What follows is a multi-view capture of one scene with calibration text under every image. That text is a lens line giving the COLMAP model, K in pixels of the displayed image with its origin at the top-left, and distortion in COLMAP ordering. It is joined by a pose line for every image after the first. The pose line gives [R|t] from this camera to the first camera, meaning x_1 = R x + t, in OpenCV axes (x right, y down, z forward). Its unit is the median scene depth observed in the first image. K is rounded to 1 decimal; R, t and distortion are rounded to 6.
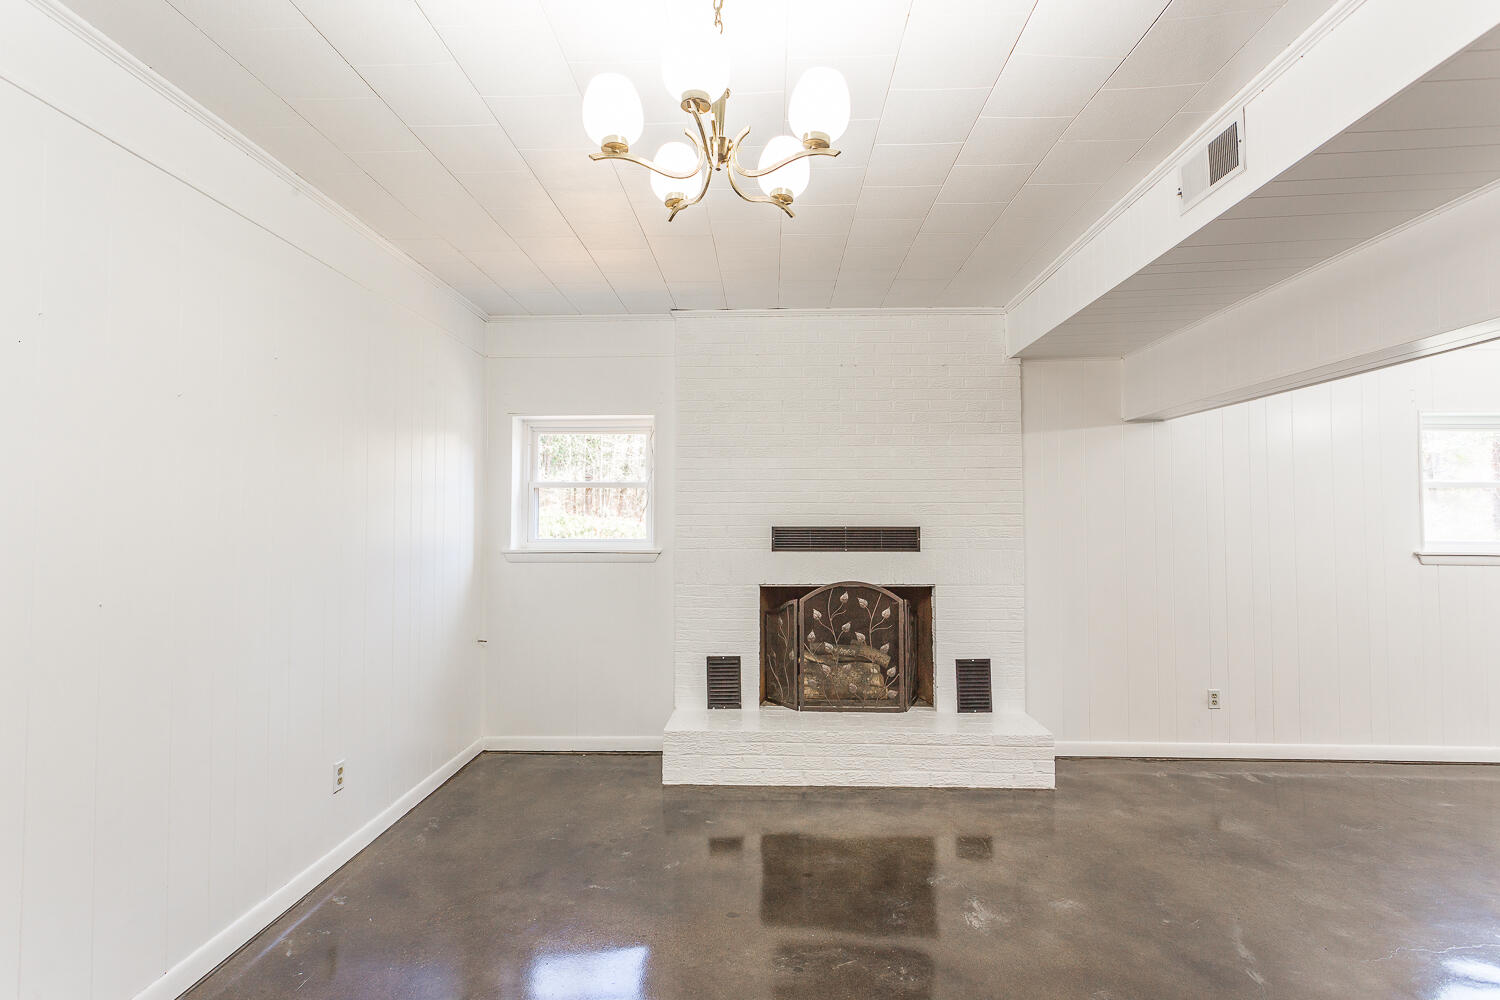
lens RADIAL K [[713.1, 0, 749.8], [0, 713.1, 498.7], [0, 0, 1]] dist [-0.000143, 0.003381]
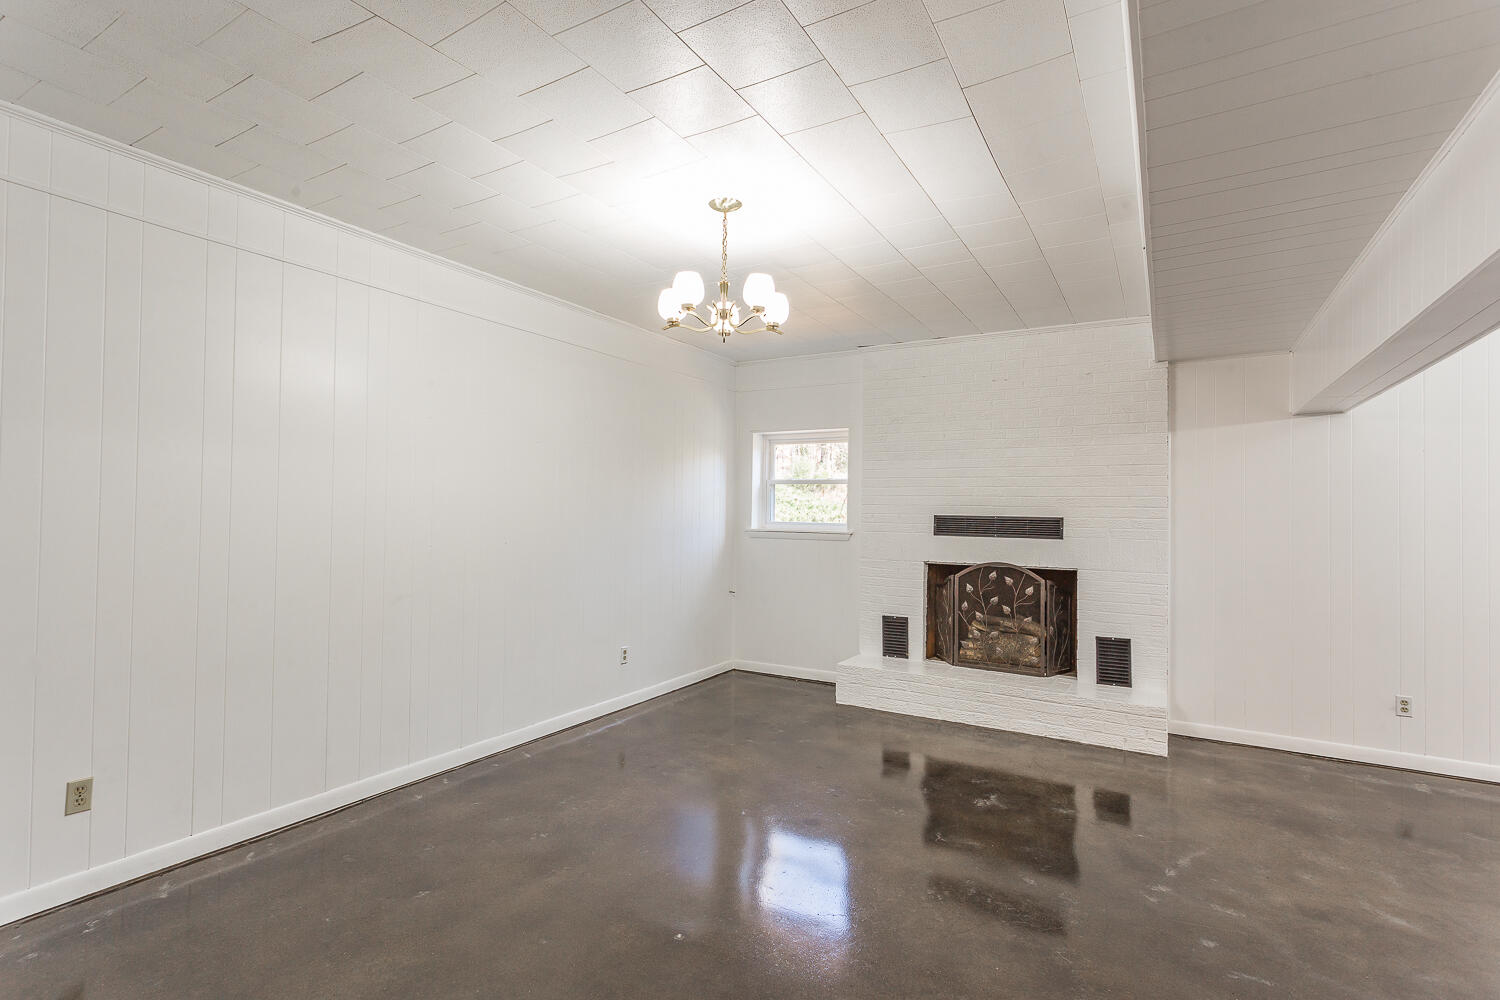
lens RADIAL K [[713.1, 0, 748.3], [0, 713.1, 505.2], [0, 0, 1]] dist [-0.000143, 0.003381]
pose [[0.877481, 0.010107, -0.479505, 0.342301], [0.000690, 0.999750, 0.022335, -0.006209], [0.479611, -0.019930, 0.877255, -0.240004]]
